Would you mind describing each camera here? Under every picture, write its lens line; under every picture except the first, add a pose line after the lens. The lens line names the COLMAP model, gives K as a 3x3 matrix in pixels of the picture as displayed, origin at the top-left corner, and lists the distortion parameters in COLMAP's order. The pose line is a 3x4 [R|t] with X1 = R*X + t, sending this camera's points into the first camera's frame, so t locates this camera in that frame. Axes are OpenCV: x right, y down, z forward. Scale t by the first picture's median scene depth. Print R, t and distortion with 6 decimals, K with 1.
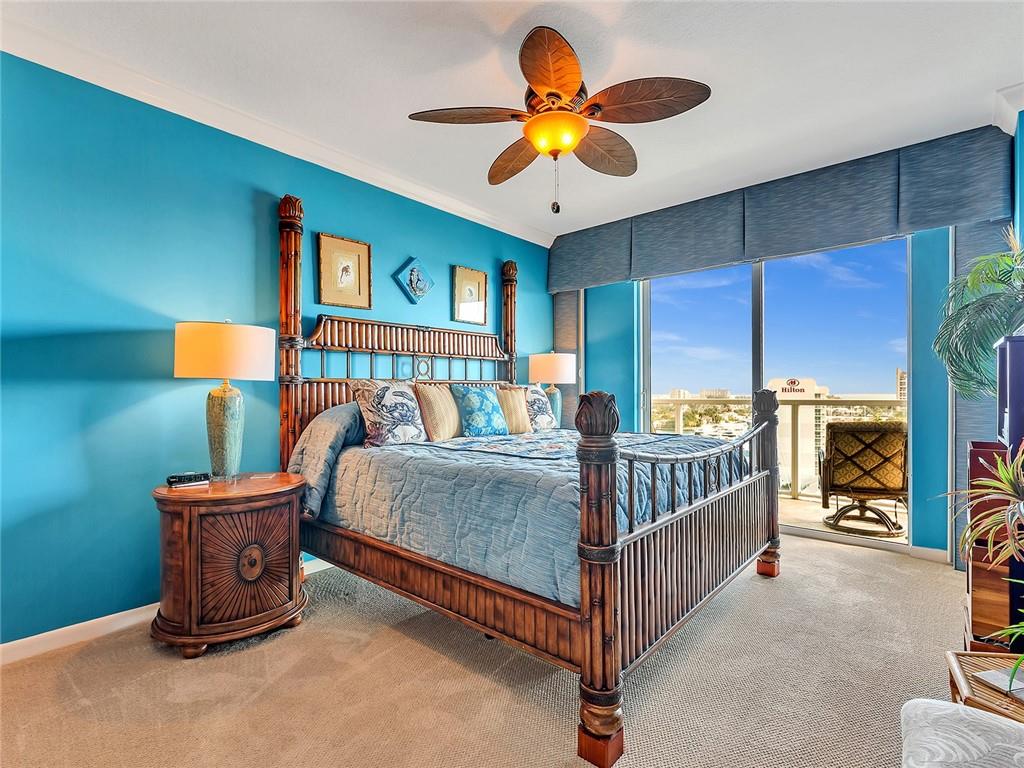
lens RADIAL K [[418.7, 0, 515.9], [0, 418.7, 389.1], [0, 0, 1]] dist [-0.000182, -0.000173]
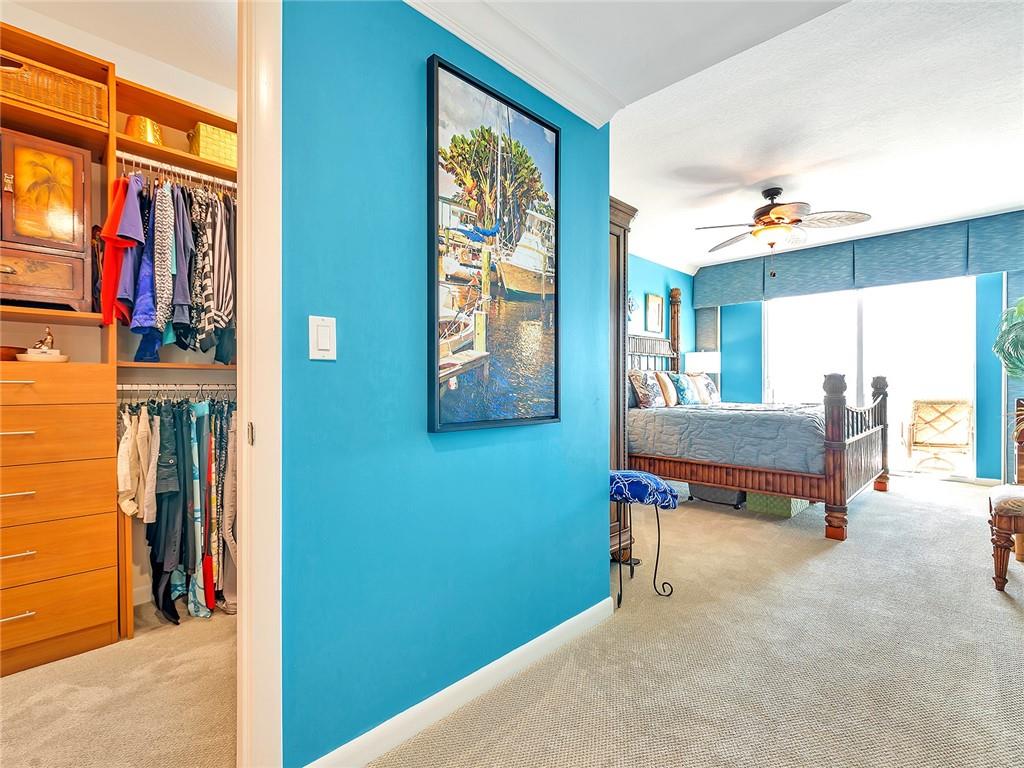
lens RADIAL K [[409.8, 0, 514.9], [0, 409.8, 383.4], [0, 0, 1]] dist [-0.001085, 0.000355]
pose [[0.998093, -0.001894, -0.061697, -0.623600], [0.002102, 0.999992, 0.003310, 0.022434], [0.061690, -0.003433, 0.998089, -0.579151]]
